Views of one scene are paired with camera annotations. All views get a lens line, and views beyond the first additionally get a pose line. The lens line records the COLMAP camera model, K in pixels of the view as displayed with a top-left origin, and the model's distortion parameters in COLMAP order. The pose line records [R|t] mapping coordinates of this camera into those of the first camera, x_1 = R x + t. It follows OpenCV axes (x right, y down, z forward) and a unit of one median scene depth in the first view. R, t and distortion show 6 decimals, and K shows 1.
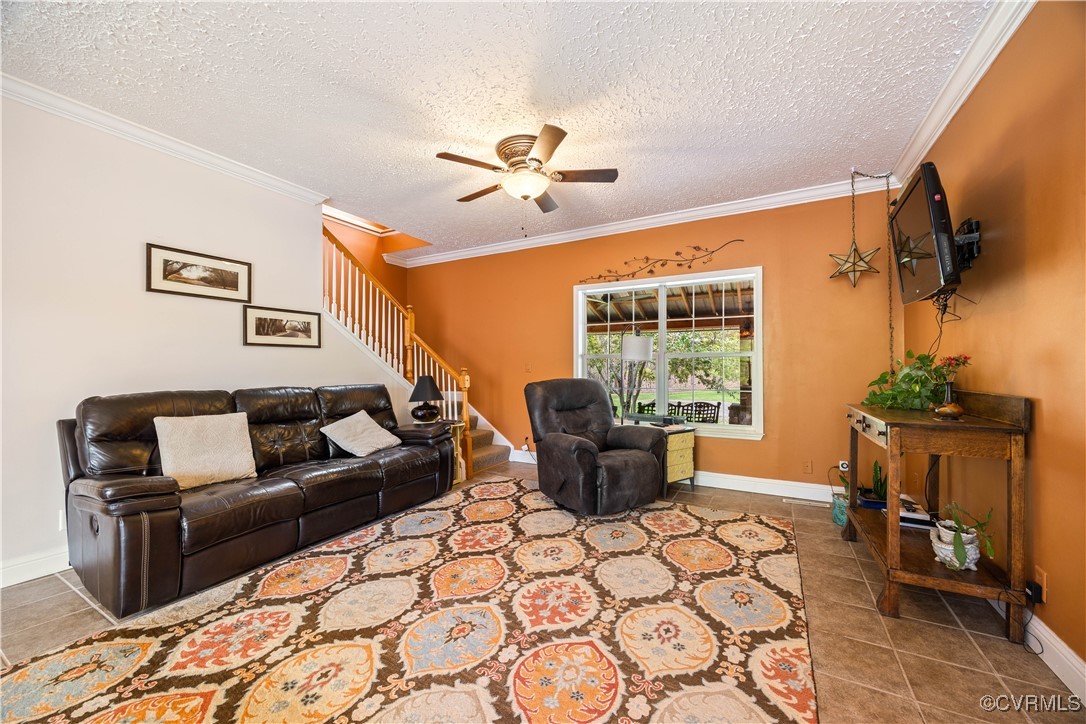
lens RADIAL K [[416.6, 0, 543.0], [0, 416.6, 362.0], [0, 0, 1]] dist [-0.002277, -0.000335]
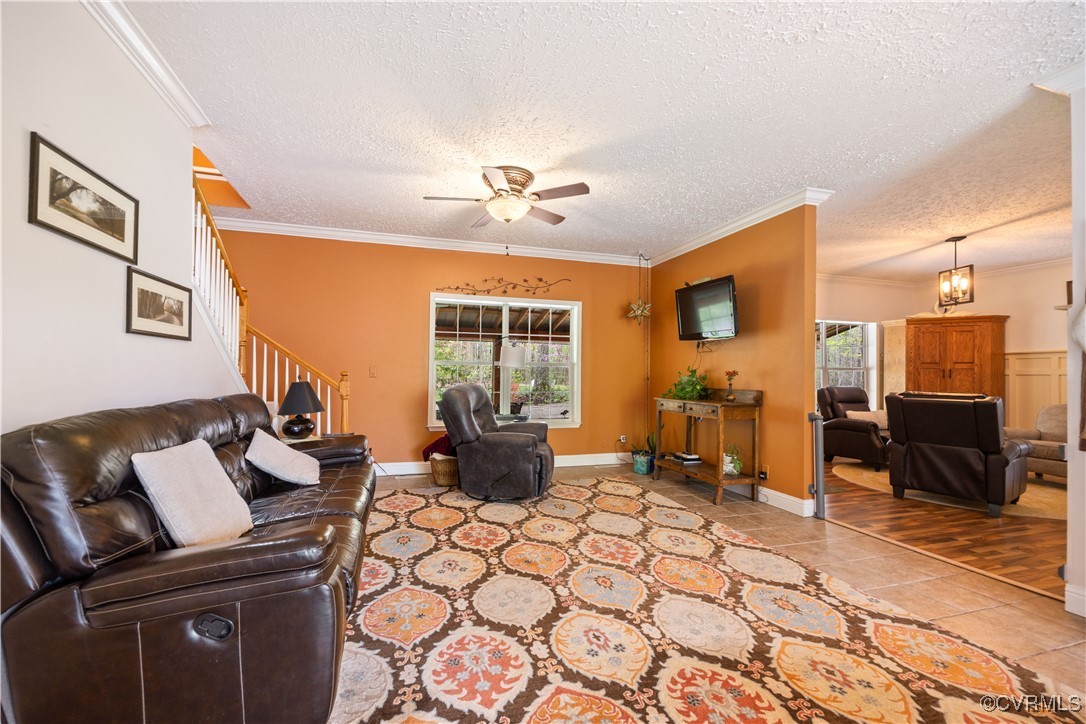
lens RADIAL K [[432.6, 0, 523.6], [0, 432.6, 368.0], [0, 0, 1]] dist [-0.002913, -0.000201]
pose [[0.702411, 0.018764, 0.711525, -0.874002], [-0.021657, 0.999753, -0.004986, 0.002065], [-0.711442, -0.011908, 0.702644, 0.167691]]
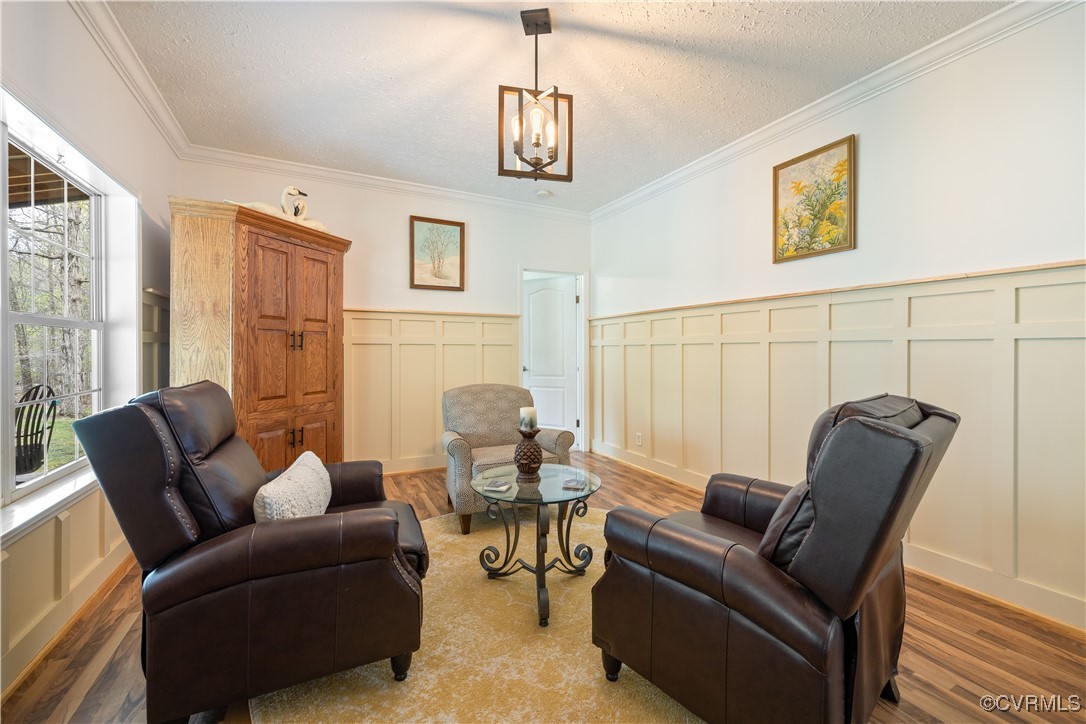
lens RADIAL K [[440.8, 0, 545.6], [0, 440.8, 358.9], [0, 0, 1]] dist [-0.000844, -0.000132]
pose [[-0.833062, -0.011153, 0.553067, 1.106405], [-0.009380, 0.999938, 0.006036, 0.004959], [-0.553099, -0.000159, -0.833115, 0.759181]]
